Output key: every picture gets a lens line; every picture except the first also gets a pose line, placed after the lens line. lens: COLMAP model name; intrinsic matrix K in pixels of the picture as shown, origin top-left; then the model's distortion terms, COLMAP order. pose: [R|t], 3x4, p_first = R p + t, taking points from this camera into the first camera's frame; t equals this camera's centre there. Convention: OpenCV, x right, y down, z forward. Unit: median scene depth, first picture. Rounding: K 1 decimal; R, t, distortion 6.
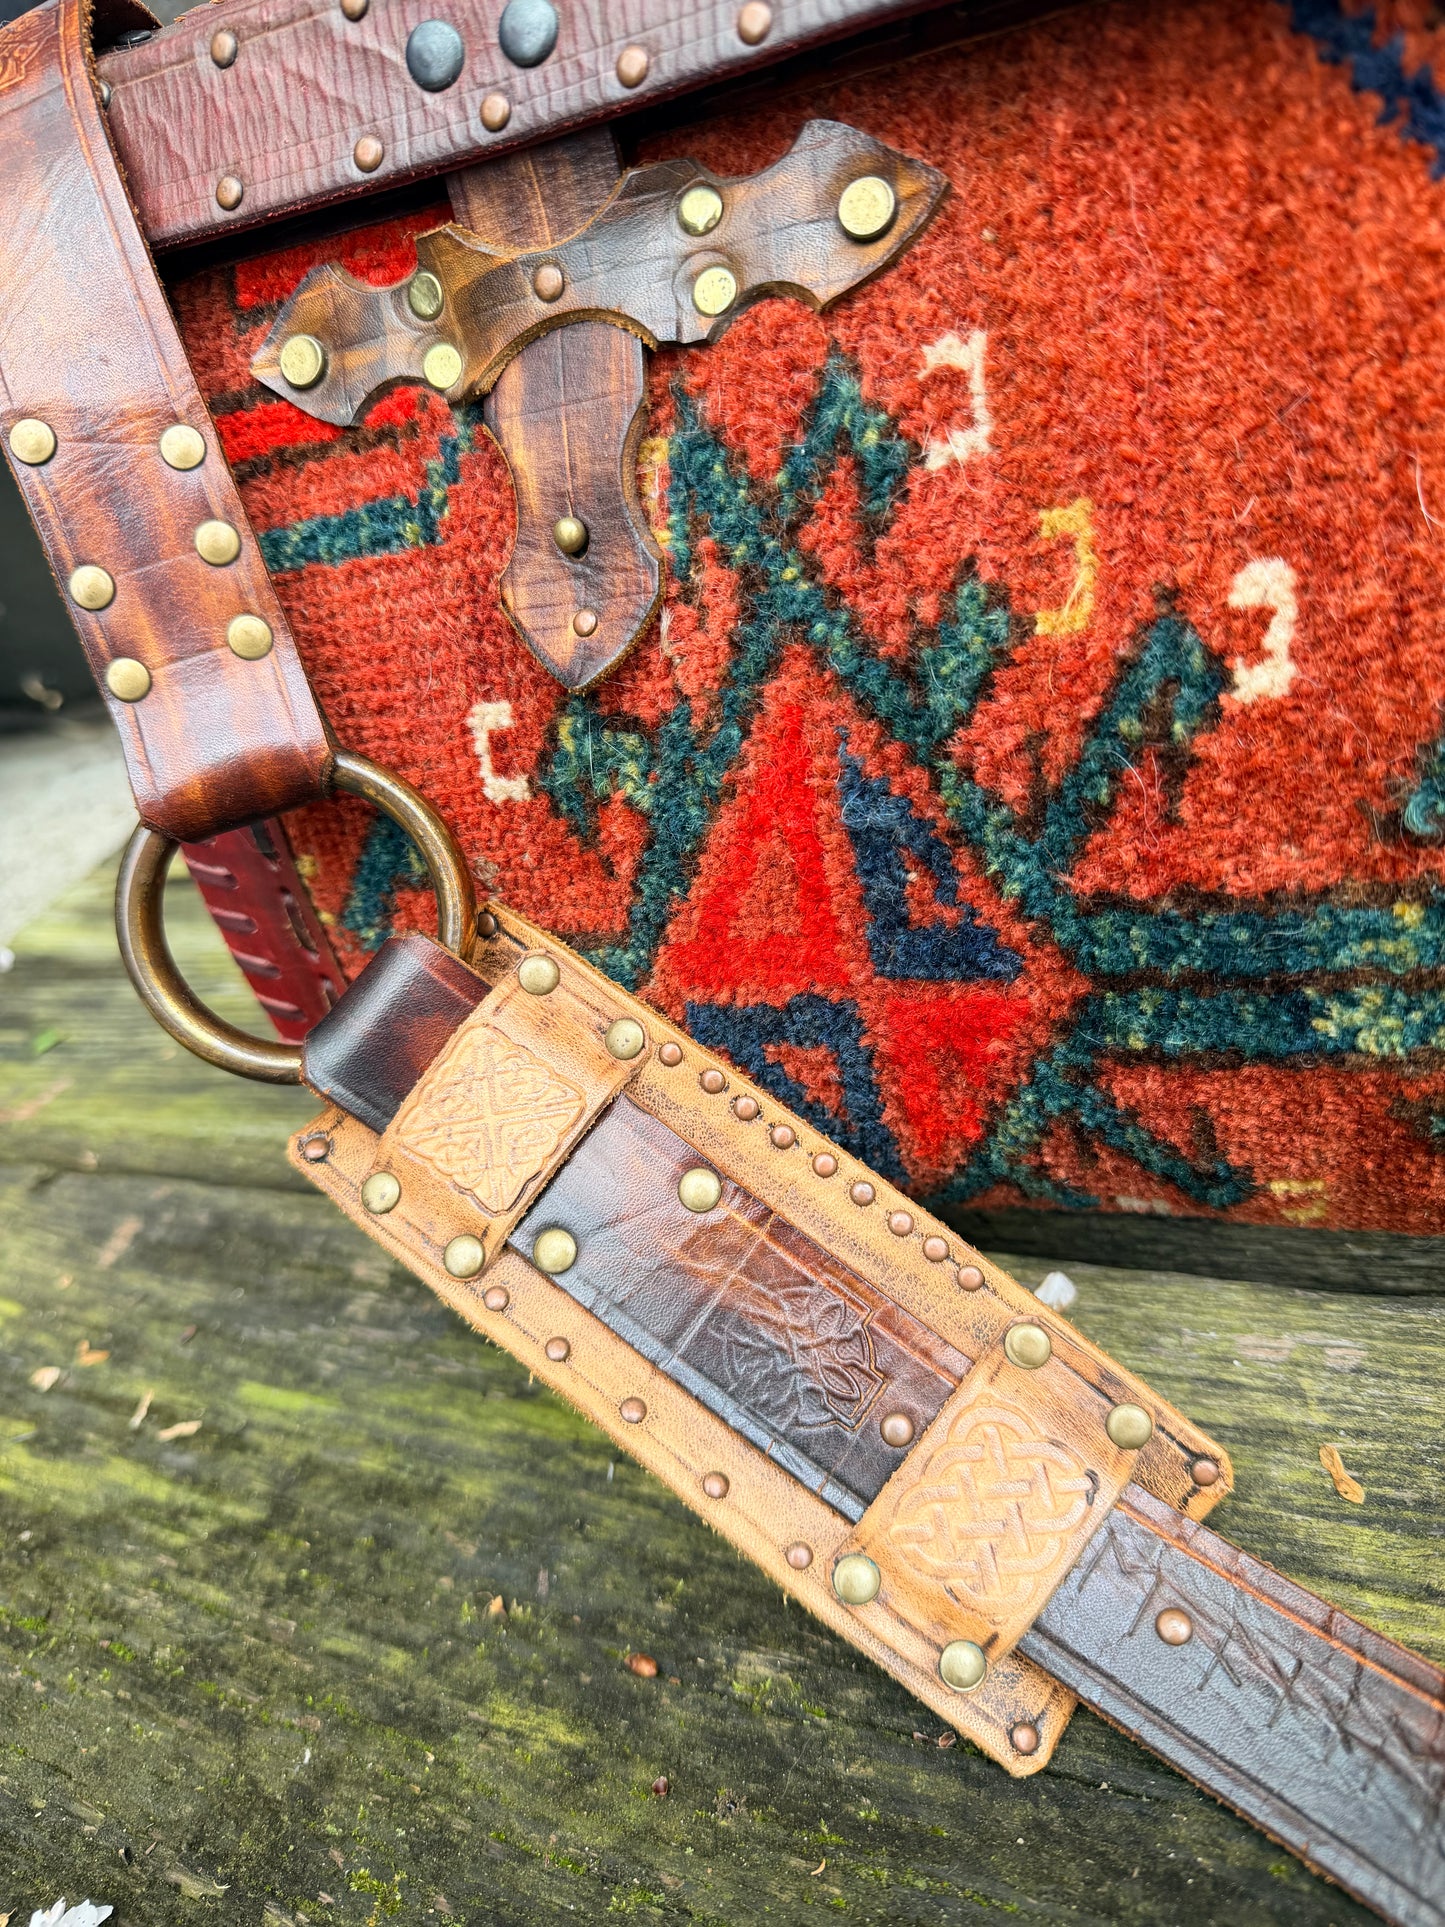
lens RADIAL K [[1488.2, 0, 722.2], [0, 1488.2, 960.3], [0, 0, 1]] dist [-0.012459, -0.011567]
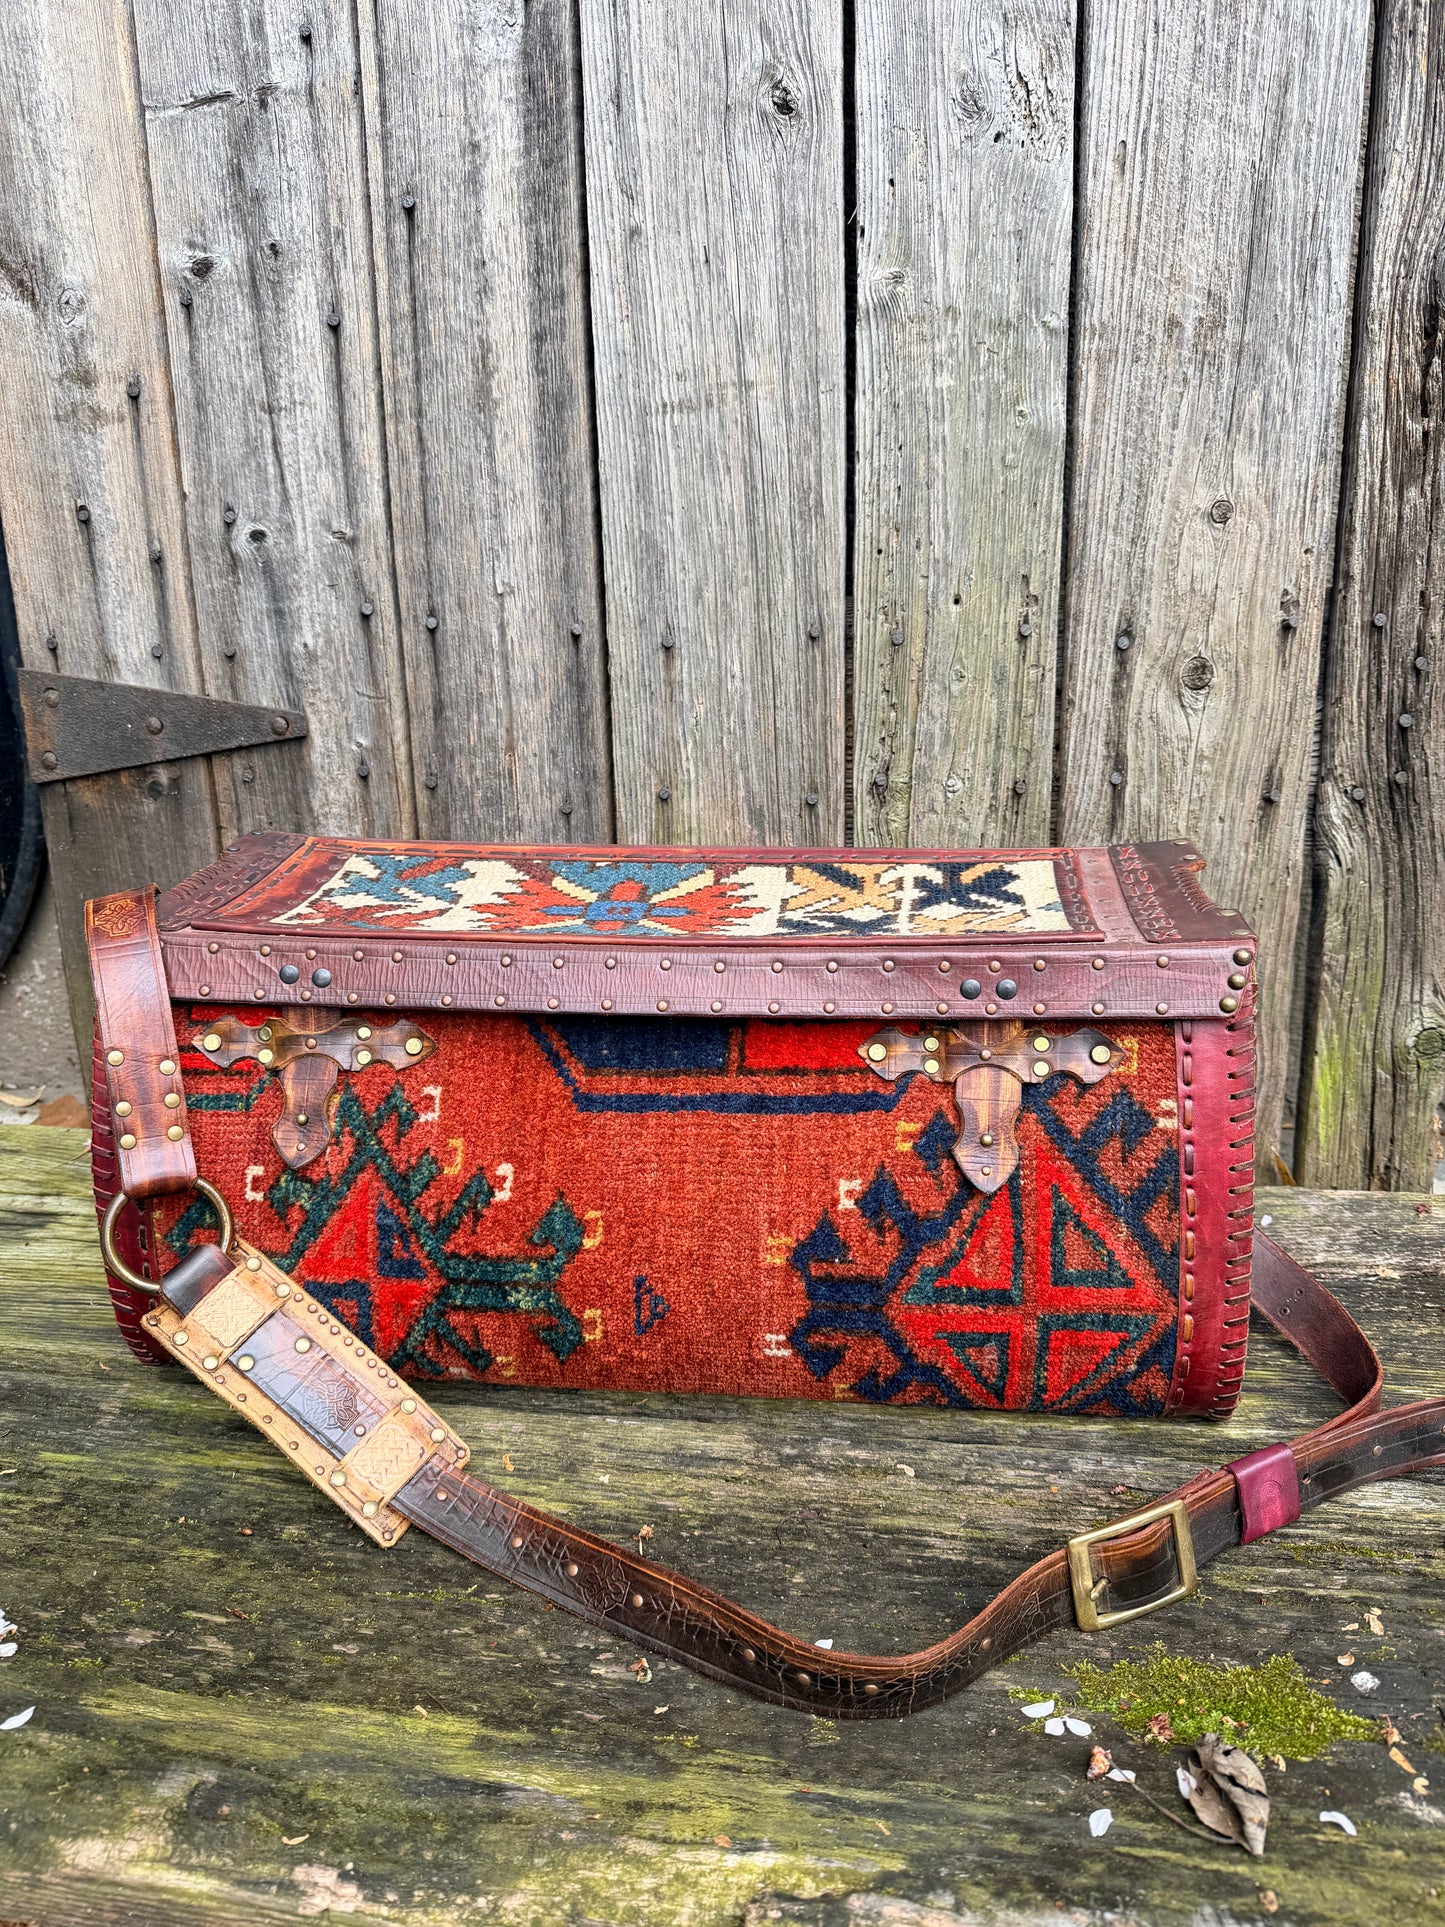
lens RADIAL K [[1371.0, 0, 725.3], [0, 1371.0, 964.4], [0, 0, 1]] dist [0.011206, -0.021265]
pose [[0.924498, 0.187965, 0.331621, -0.287282], [-0.079161, 0.945675, -0.315329, 0.237597], [-0.372877, 0.265269, 0.889154, -1.908905]]
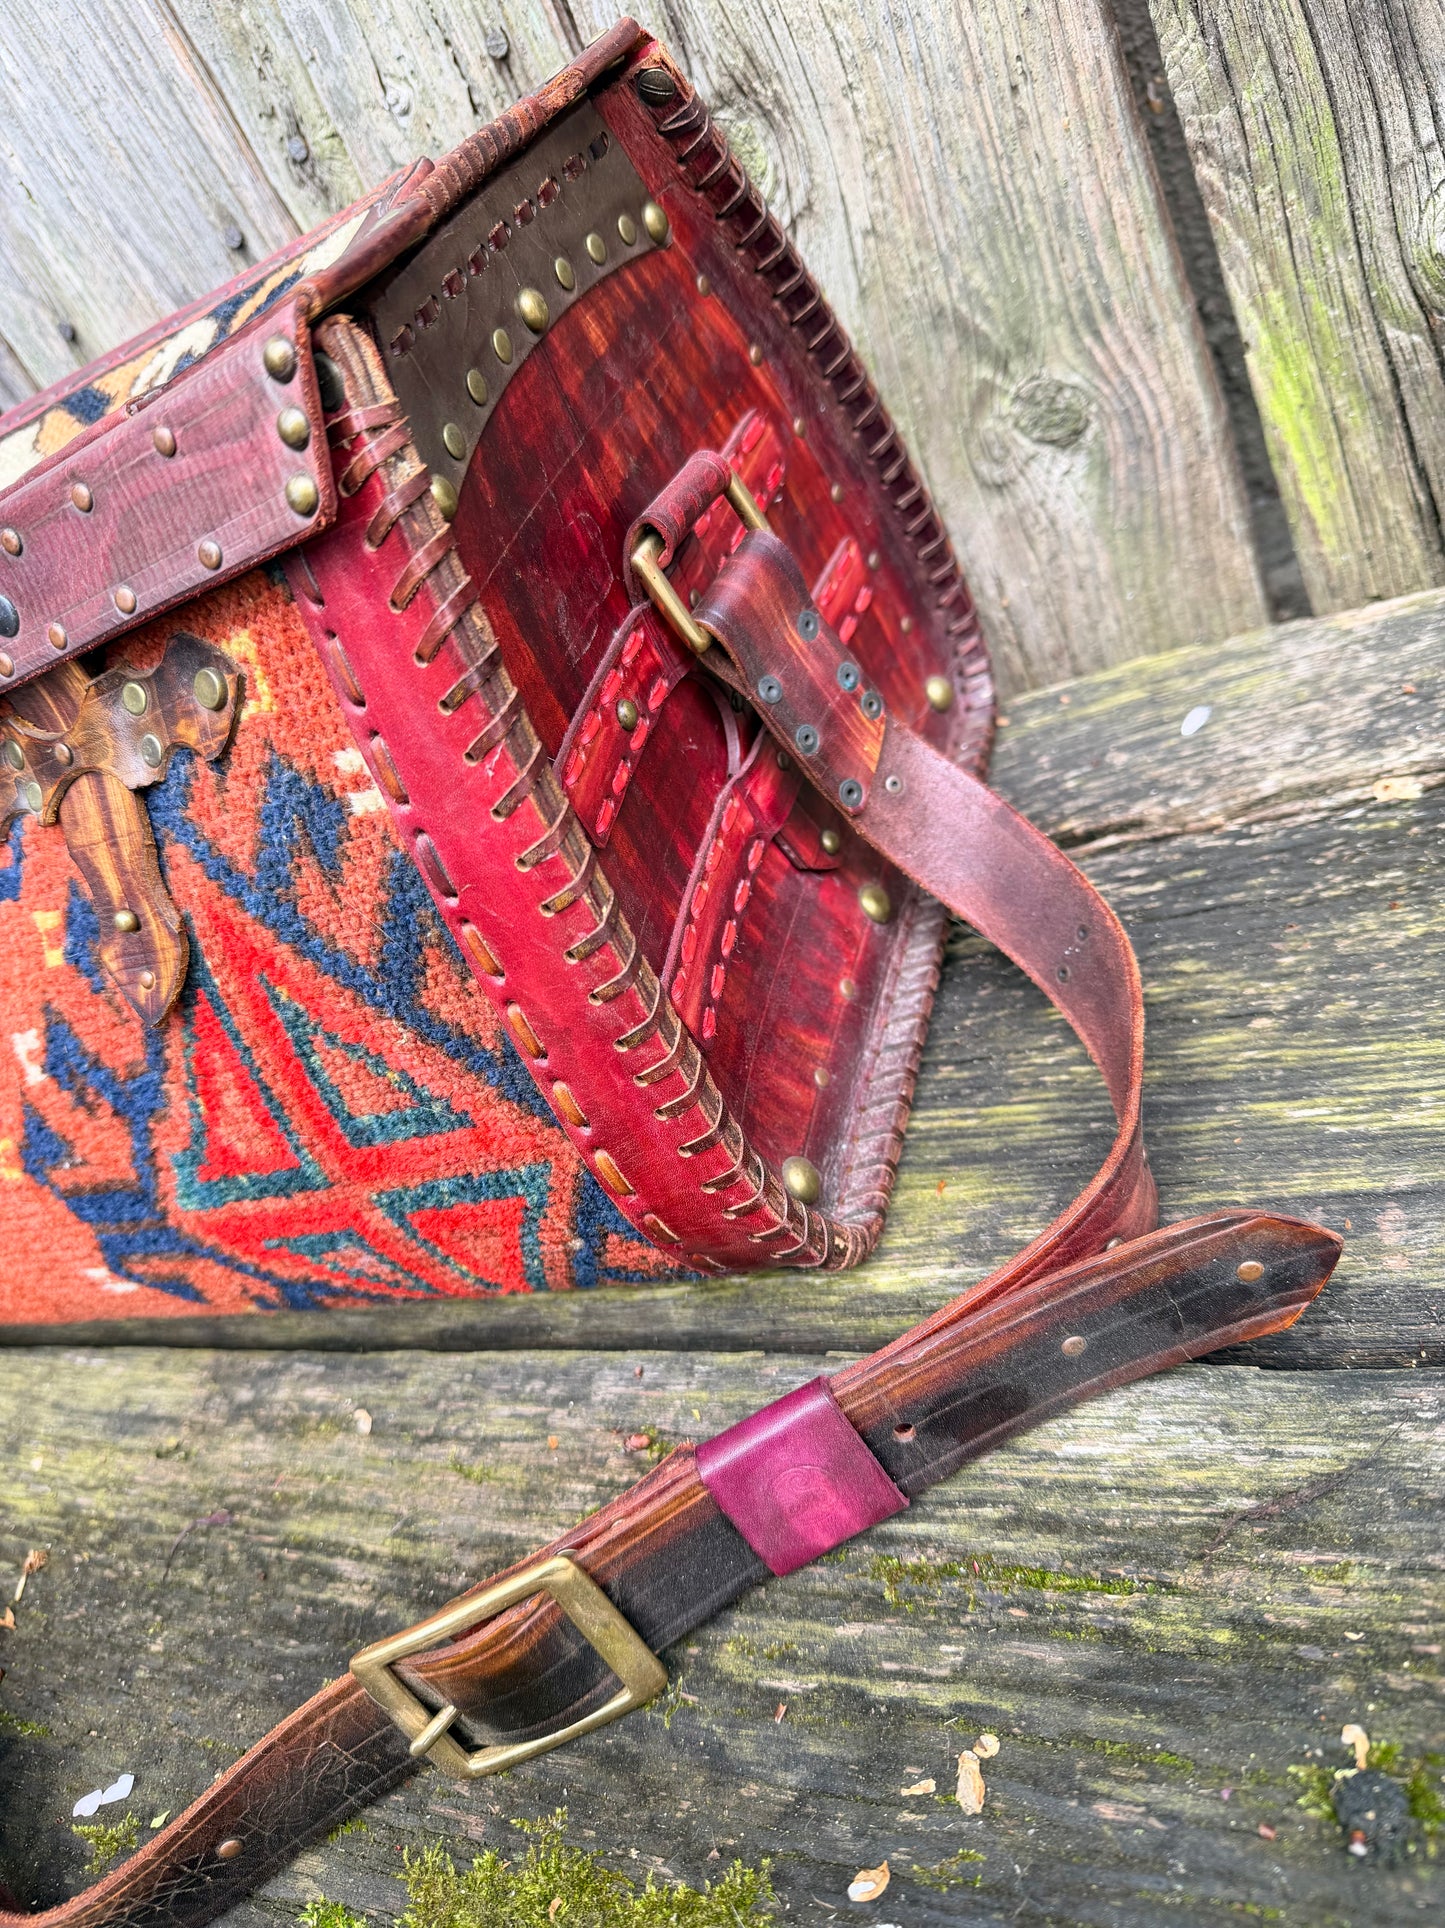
lens RADIAL K [[1396.5, 0, 722.7], [0, 1396.5, 969.9], [0, 0, 1]] dist [-0.029261, -0.001946]
pose [[0.985642, -0.166219, -0.029700, 1.697101], [0.167290, 0.985166, 0.038228, -0.219646], [0.022905, -0.042648, 0.998828, -0.970277]]
